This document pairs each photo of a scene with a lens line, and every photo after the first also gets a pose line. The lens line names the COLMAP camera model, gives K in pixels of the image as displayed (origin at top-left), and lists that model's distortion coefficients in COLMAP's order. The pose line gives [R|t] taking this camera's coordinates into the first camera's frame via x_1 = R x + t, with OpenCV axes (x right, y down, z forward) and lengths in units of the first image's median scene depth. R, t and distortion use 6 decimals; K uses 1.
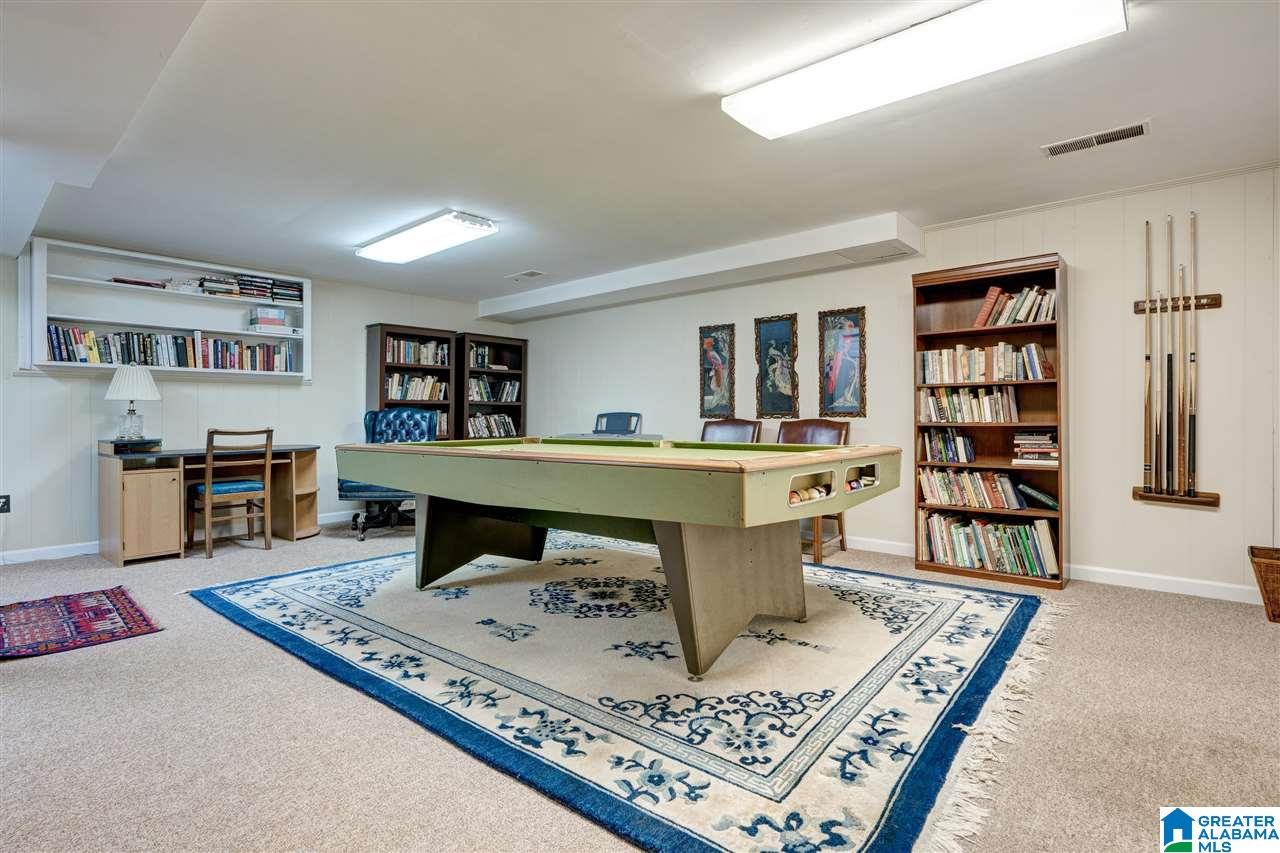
lens RADIAL K [[611.8, 0, 637.3], [0, 611.8, 417.9], [0, 0, 1]] dist [-0.004212, 0.000580]
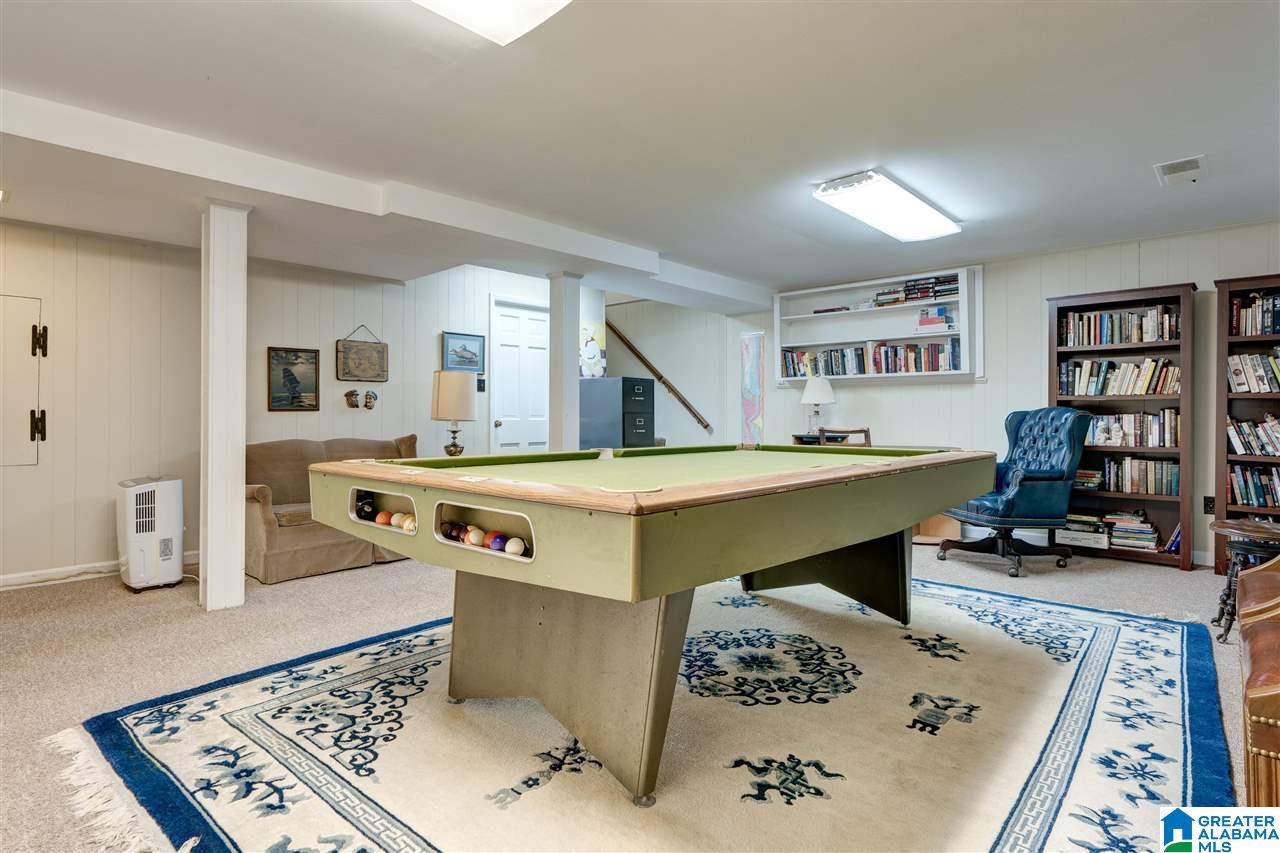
lens RADIAL K [[655.8, 0, 642.7], [0, 655.8, 399.8], [0, 0, 1]] dist [-0.013839, 0.002758]
pose [[-0.014288, -0.022566, -0.999643, 0.829296], [-0.005796, 0.999730, -0.022485, -0.006453], [0.999881, 0.005473, -0.014415, 0.982395]]
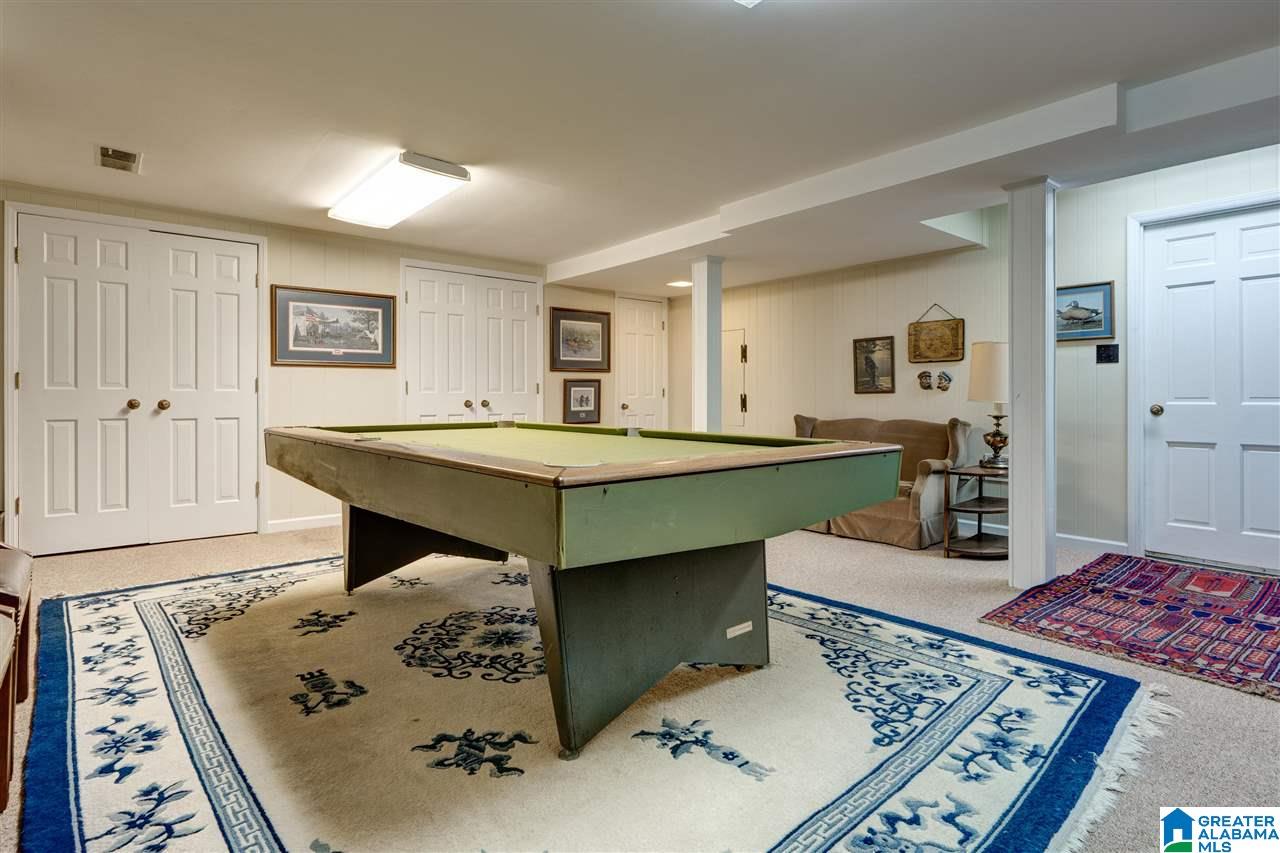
lens RADIAL K [[655.8, 0, 642.7], [0, 655.8, 399.8], [0, 0, 1]] dist [-0.013839, 0.002758]
pose [[-0.989029, 0.002458, 0.147704, -0.387687], [0.003416, 0.999975, 0.006235, -0.005981], [-0.147685, 0.006671, -0.989012, 1.985132]]
